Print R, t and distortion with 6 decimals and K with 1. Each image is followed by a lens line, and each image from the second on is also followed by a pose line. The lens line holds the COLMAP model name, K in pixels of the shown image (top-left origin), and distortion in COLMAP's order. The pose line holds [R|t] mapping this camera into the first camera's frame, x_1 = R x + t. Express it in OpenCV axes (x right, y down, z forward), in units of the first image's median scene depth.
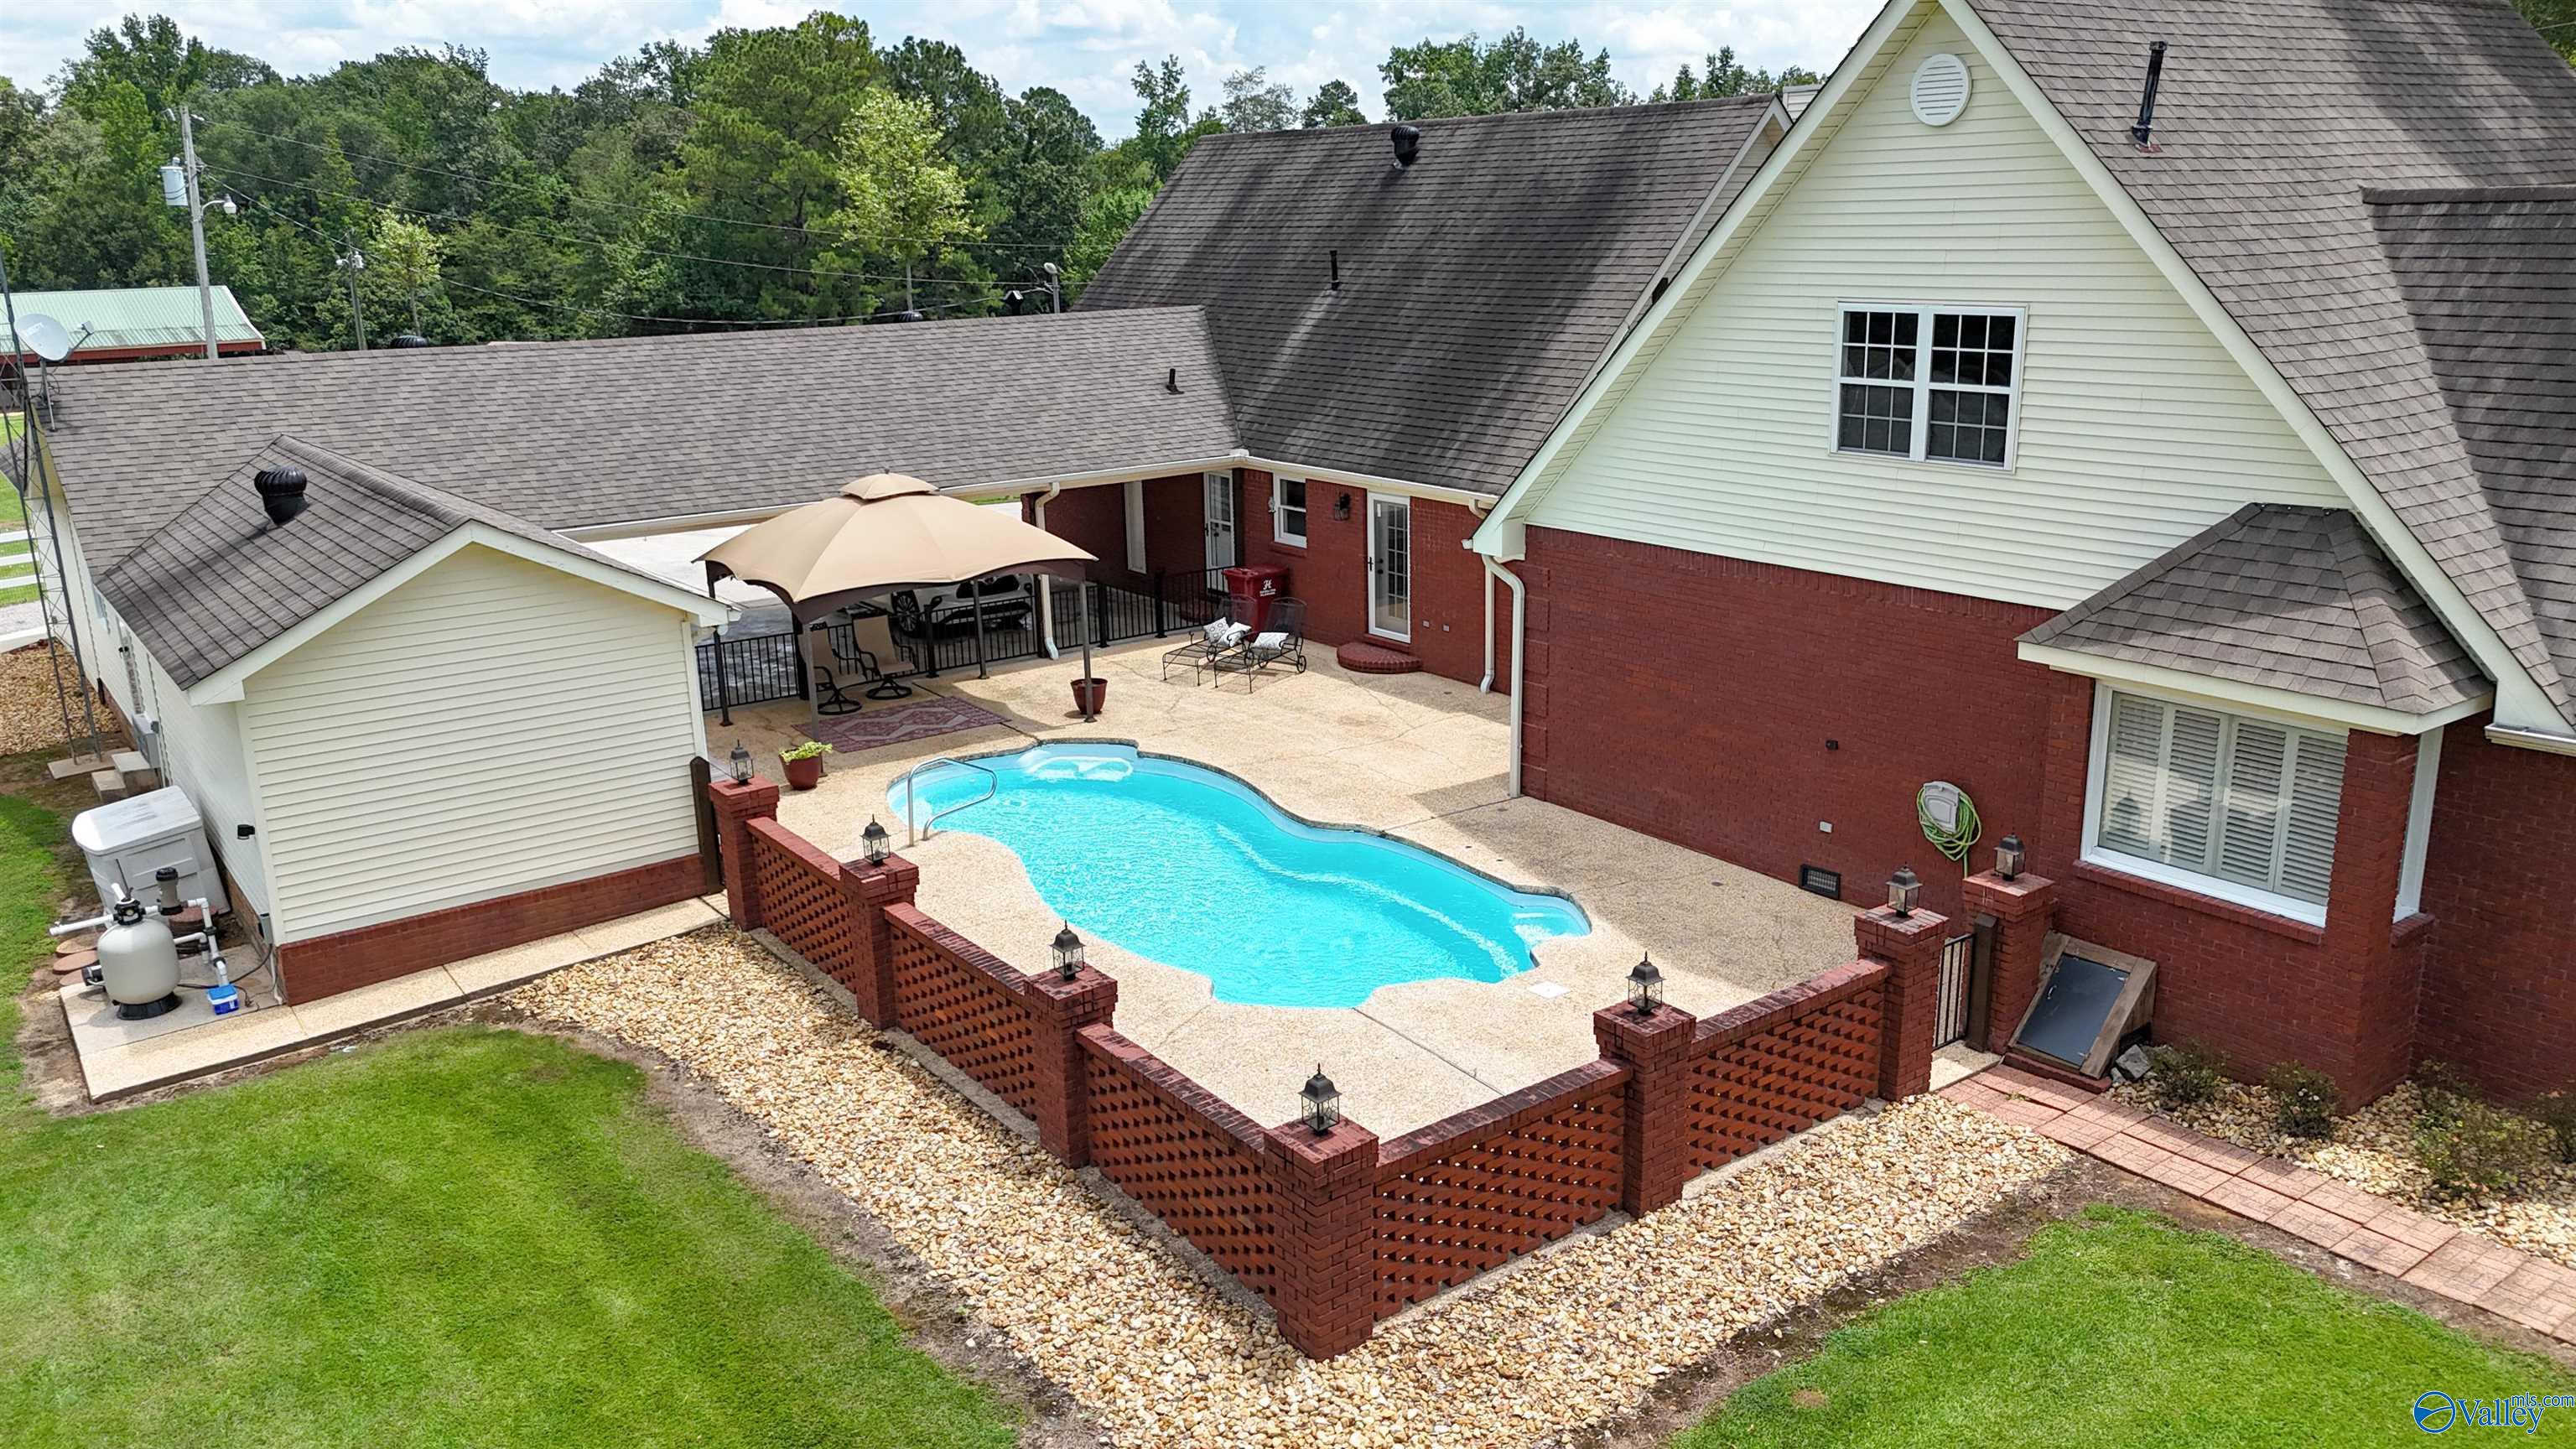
lens RADIAL K [[1871.4, 0, 1293.7], [0, 1871.4, 727.0], [0, 0, 1]] dist [0.029997, -0.019731]
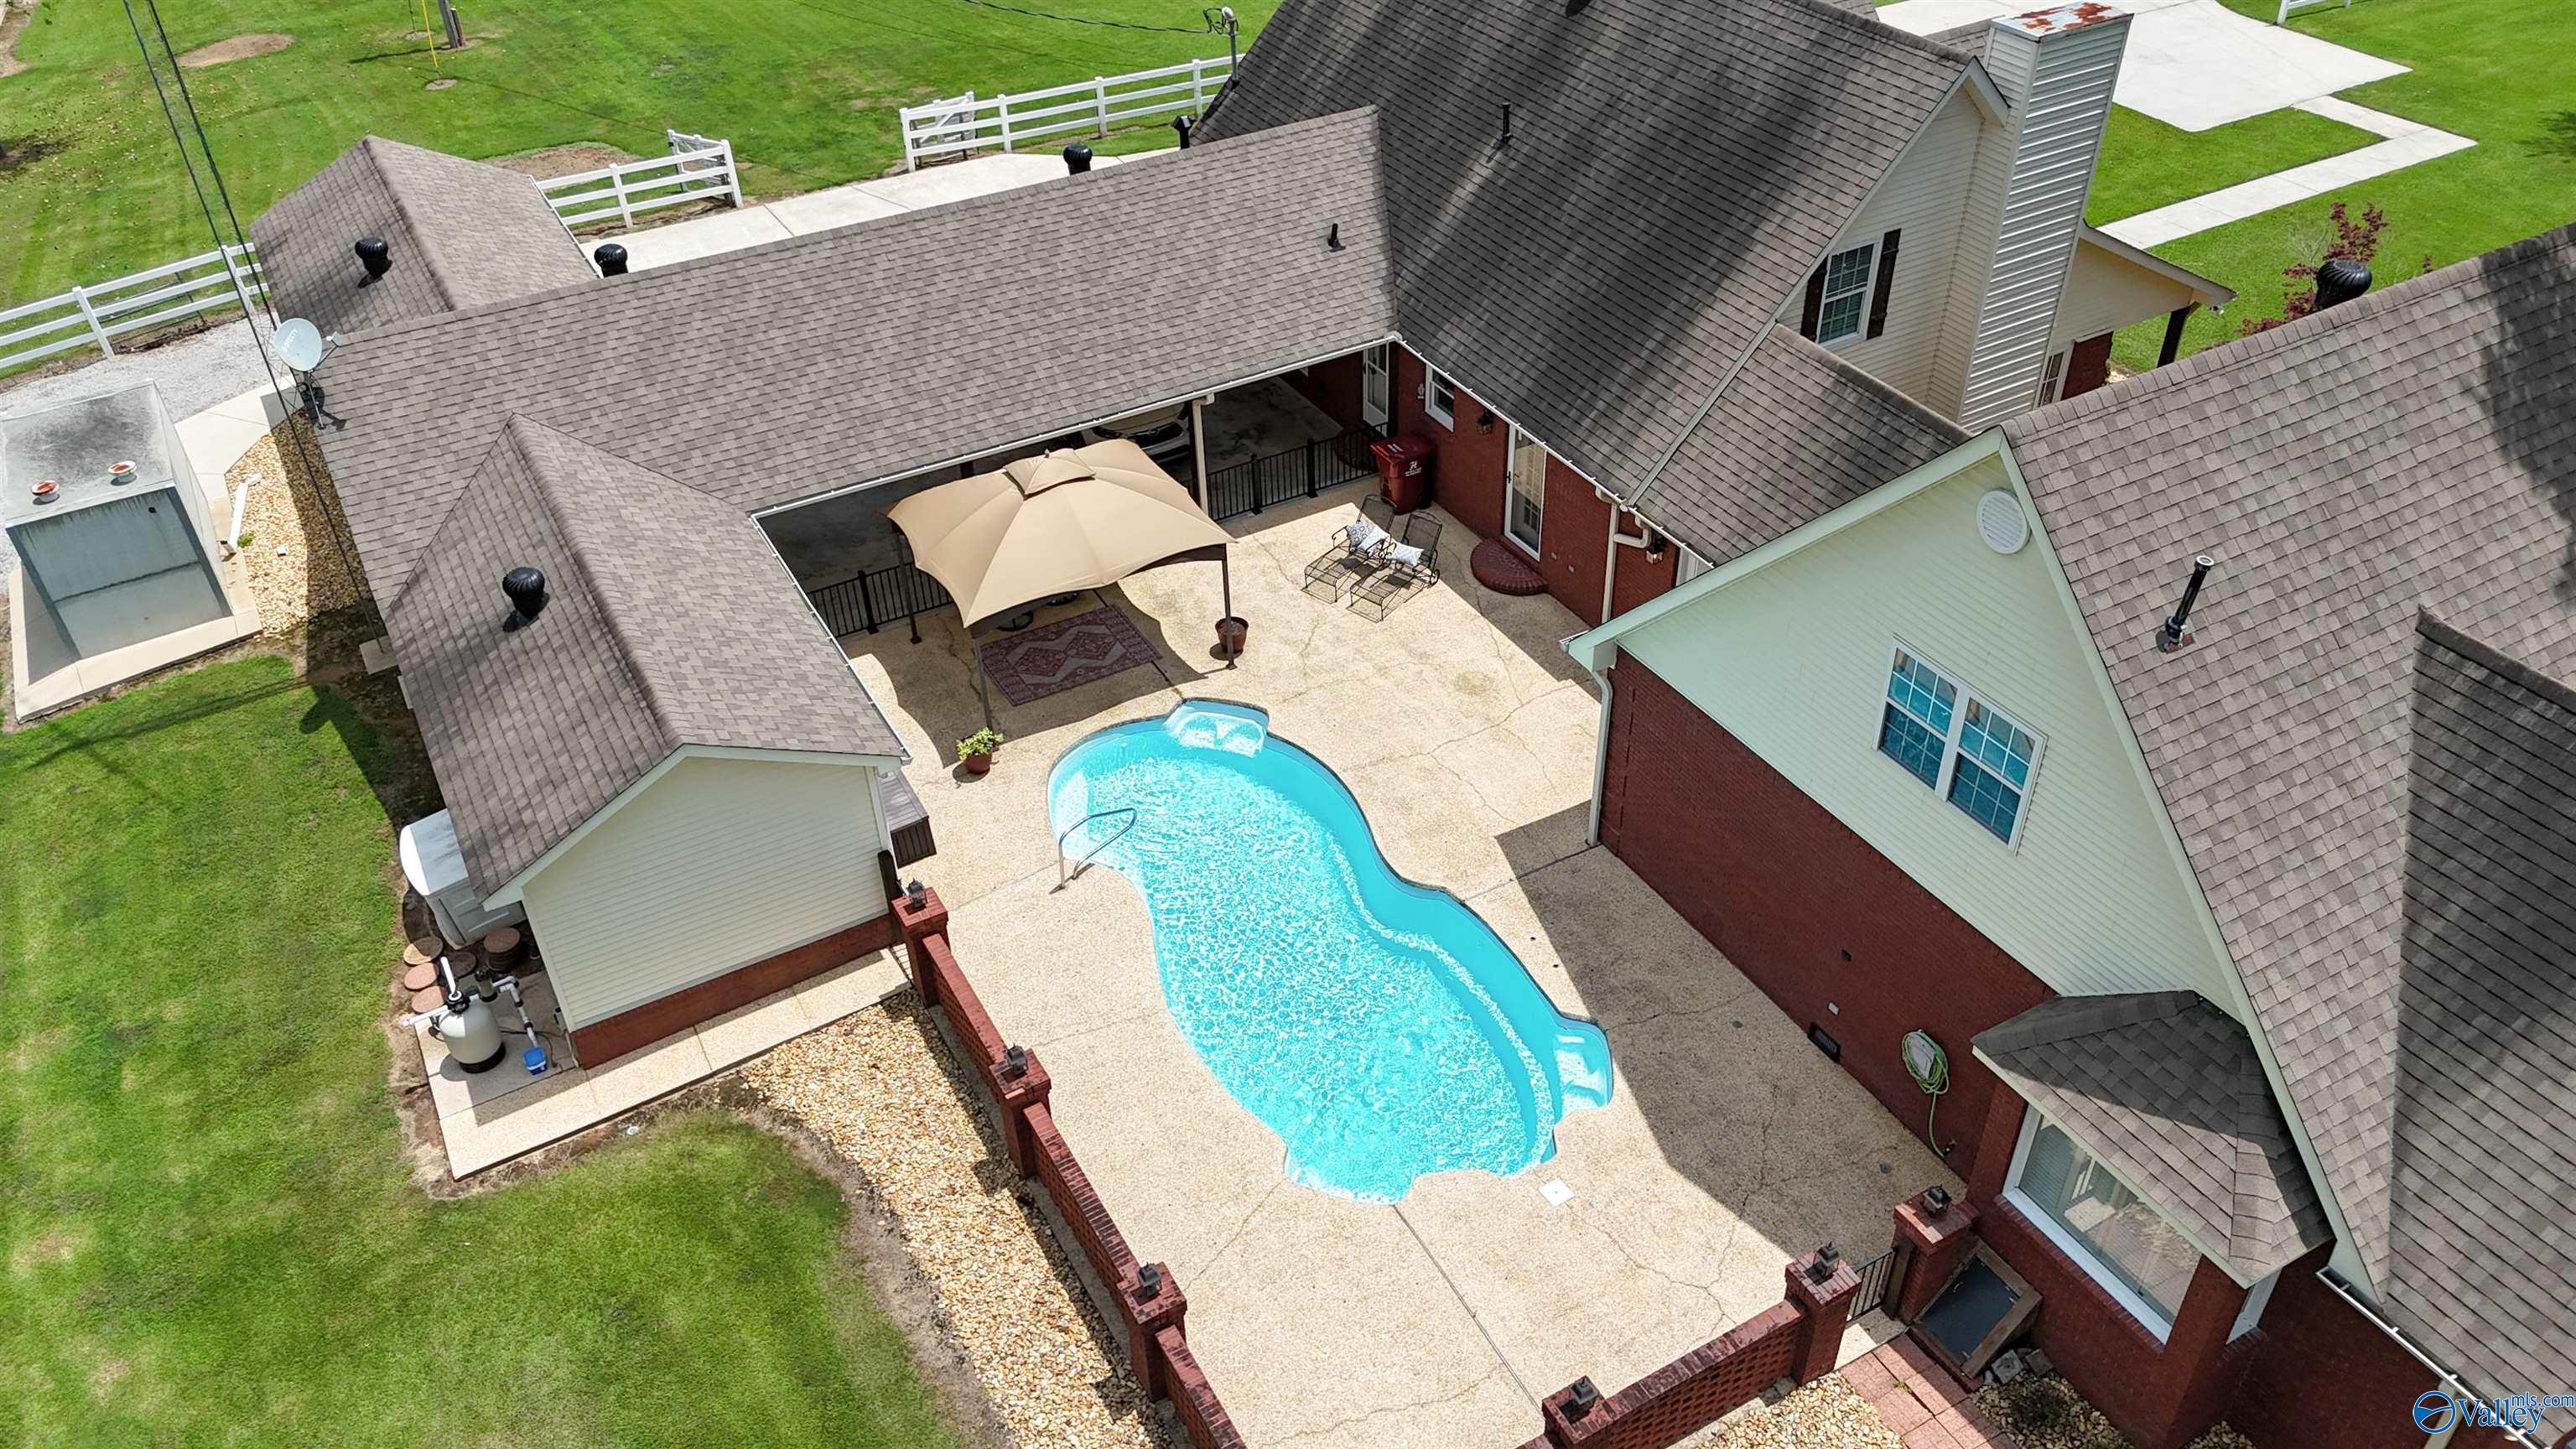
lens RADIAL K [[1871.4, 0, 1287.9], [0, 1871.4, 722.5], [0, 0, 1]] dist [0.029997, -0.019731]
pose [[0.991509, 0.074718, -0.106425, 0.060235], [-0.030521, 0.929292, 0.368082, -0.512800], [0.126402, -0.361709, 0.923682, -0.040729]]
